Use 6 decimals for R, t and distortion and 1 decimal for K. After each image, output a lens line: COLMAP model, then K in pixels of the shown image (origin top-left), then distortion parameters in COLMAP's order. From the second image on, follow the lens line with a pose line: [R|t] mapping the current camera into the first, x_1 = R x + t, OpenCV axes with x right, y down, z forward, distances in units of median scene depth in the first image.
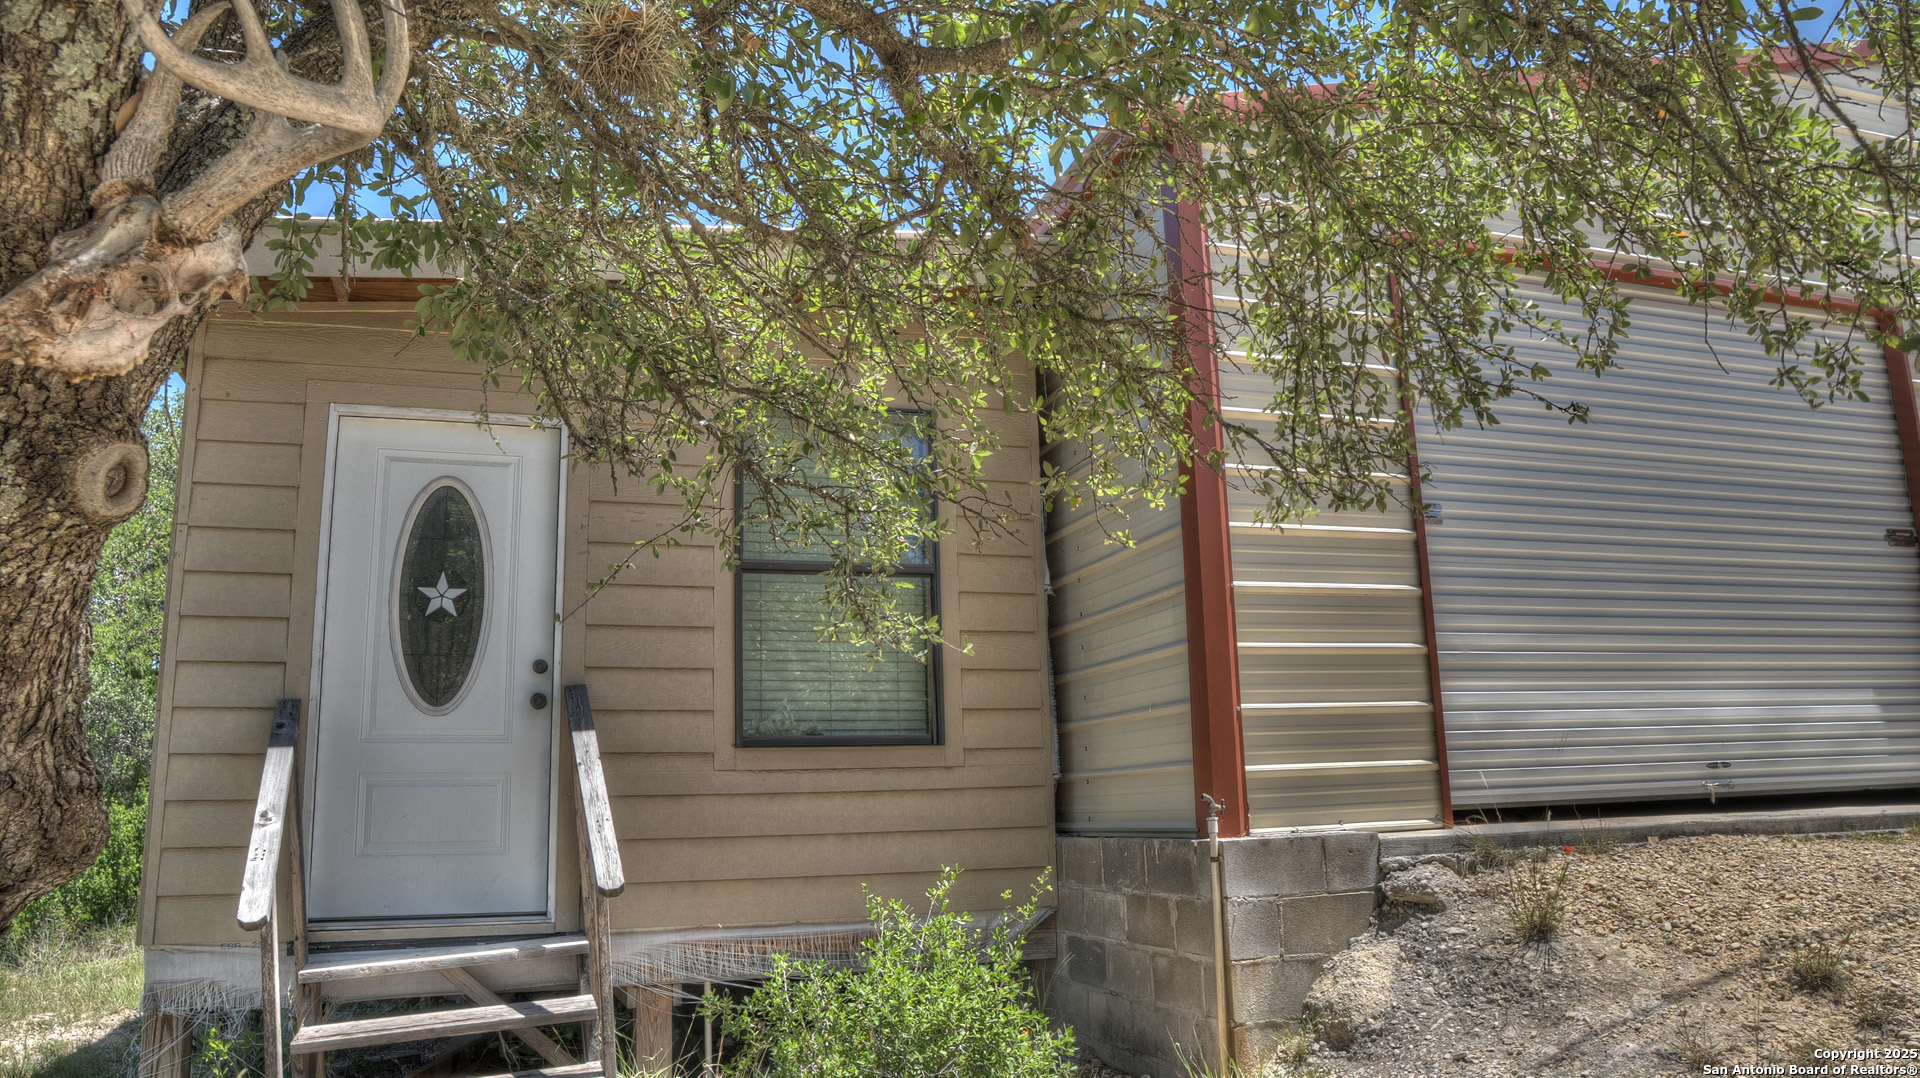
lens RADIAL K [[1341.7, 0, 958.2], [0, 1341.7, 534.7], [0, 0, 1]] dist [-0.109934, 0.072710]
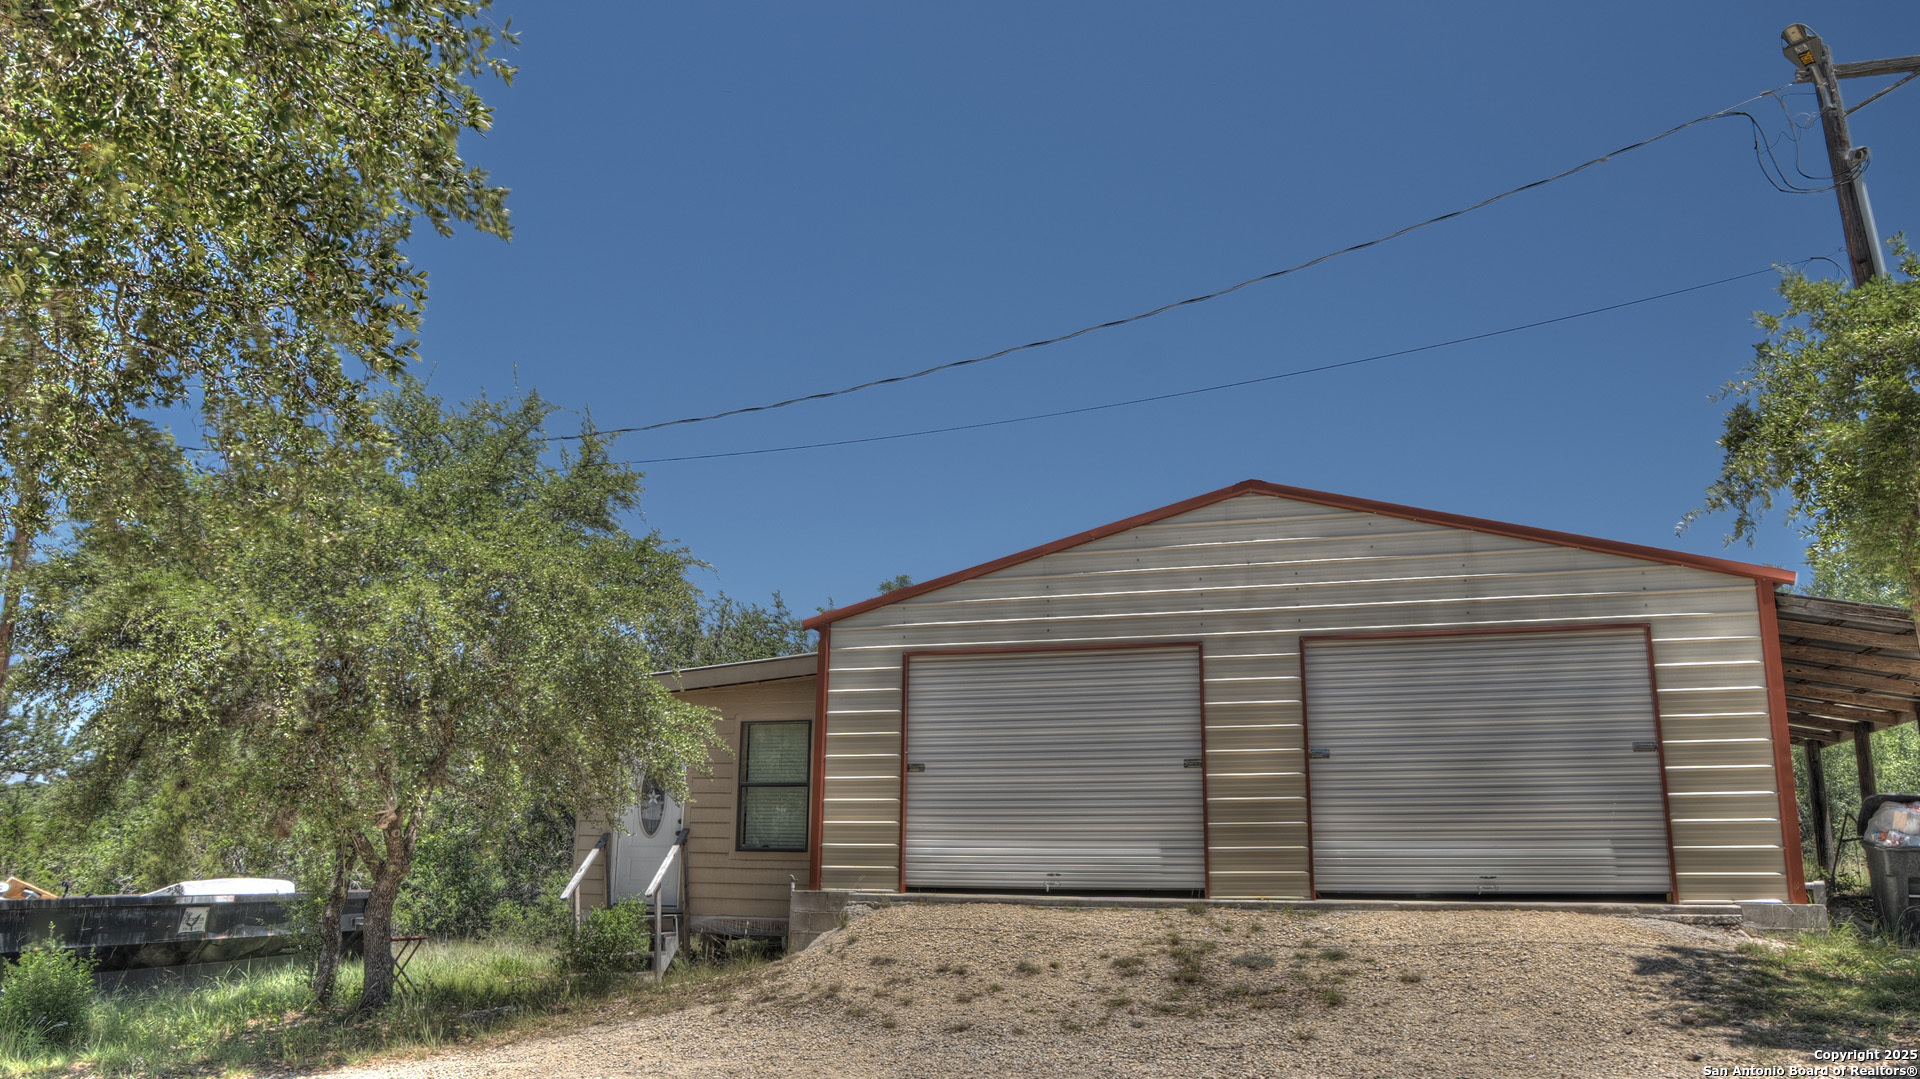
lens RADIAL K [[1341.7, 0, 958.2], [0, 1341.7, 535.2], [0, 0, 1]] dist [-0.109934, 0.072710]
pose [[0.802488, -0.108396, -0.586739, 1.911906], [0.082211, 0.994068, -0.071207, -0.261009], [0.590977, 0.008907, 0.806639, -0.976050]]
